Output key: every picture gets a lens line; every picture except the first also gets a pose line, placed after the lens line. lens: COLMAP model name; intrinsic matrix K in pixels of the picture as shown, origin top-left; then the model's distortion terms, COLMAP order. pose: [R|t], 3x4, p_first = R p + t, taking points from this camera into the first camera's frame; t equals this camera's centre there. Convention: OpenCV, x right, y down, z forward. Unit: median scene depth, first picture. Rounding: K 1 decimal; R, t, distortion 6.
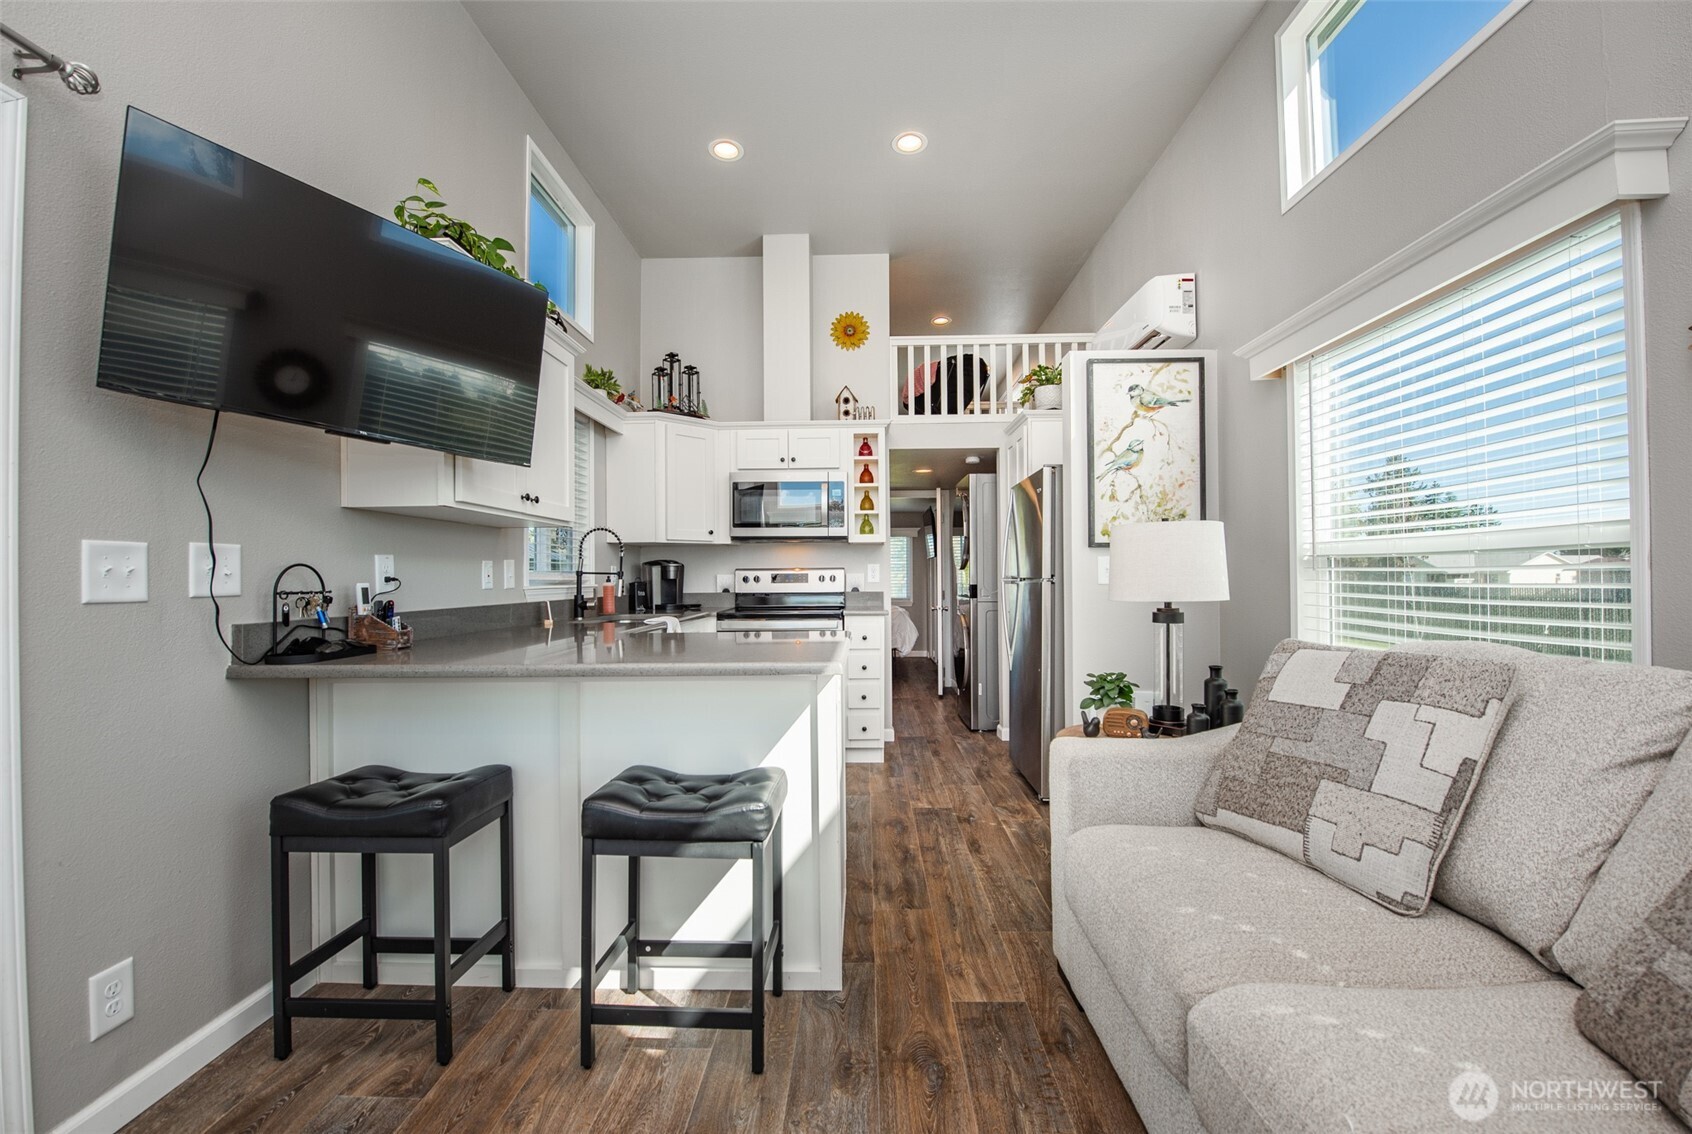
lens RADIAL K [[678.0, 0, 844.4], [0, 678.0, 567.4], [0, 0, 1]] dist [-0.010203, -0.003956]
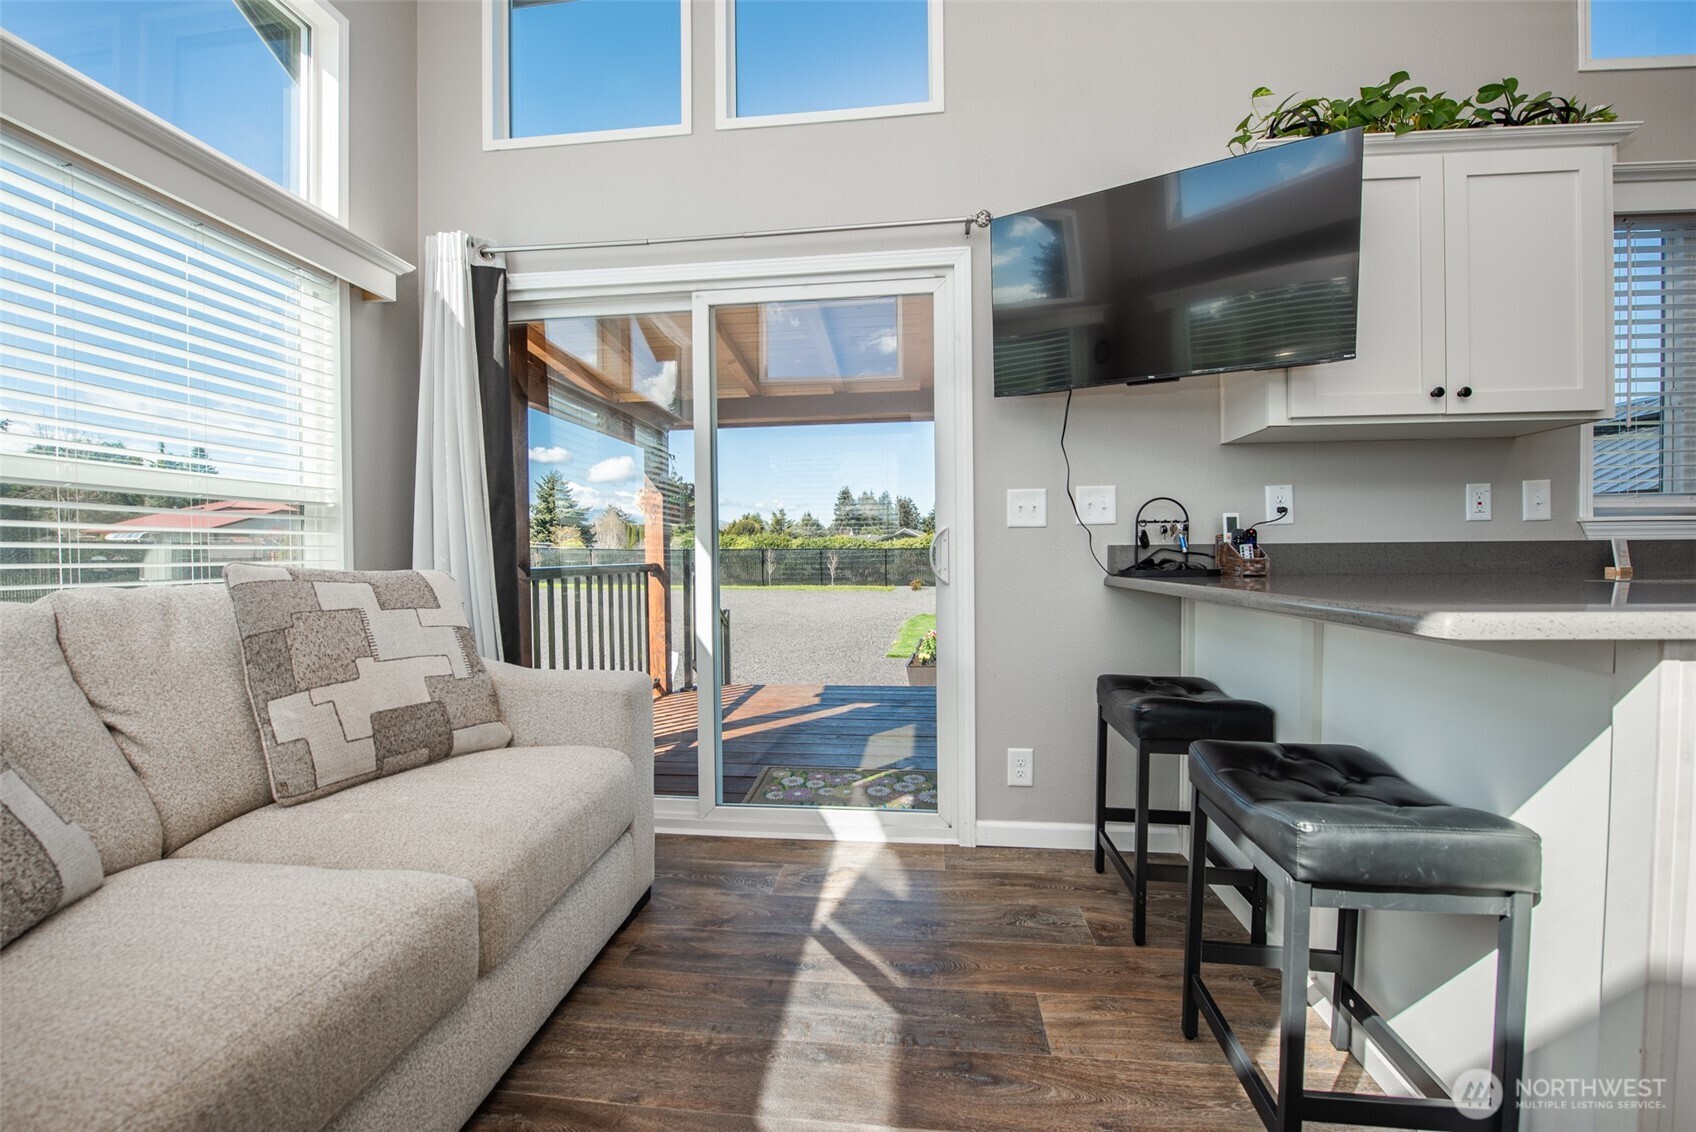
lens RADIAL K [[679.6, 0, 846.4], [0, 679.6, 566.4], [0, 0, 1]] dist [-0.010203, -0.003956]
pose [[-0.084276, 0.030746, -0.995968, 0.256783], [0.024258, 0.999291, 0.028796, 0.039697], [0.996147, -0.021733, -0.084962, 0.309303]]
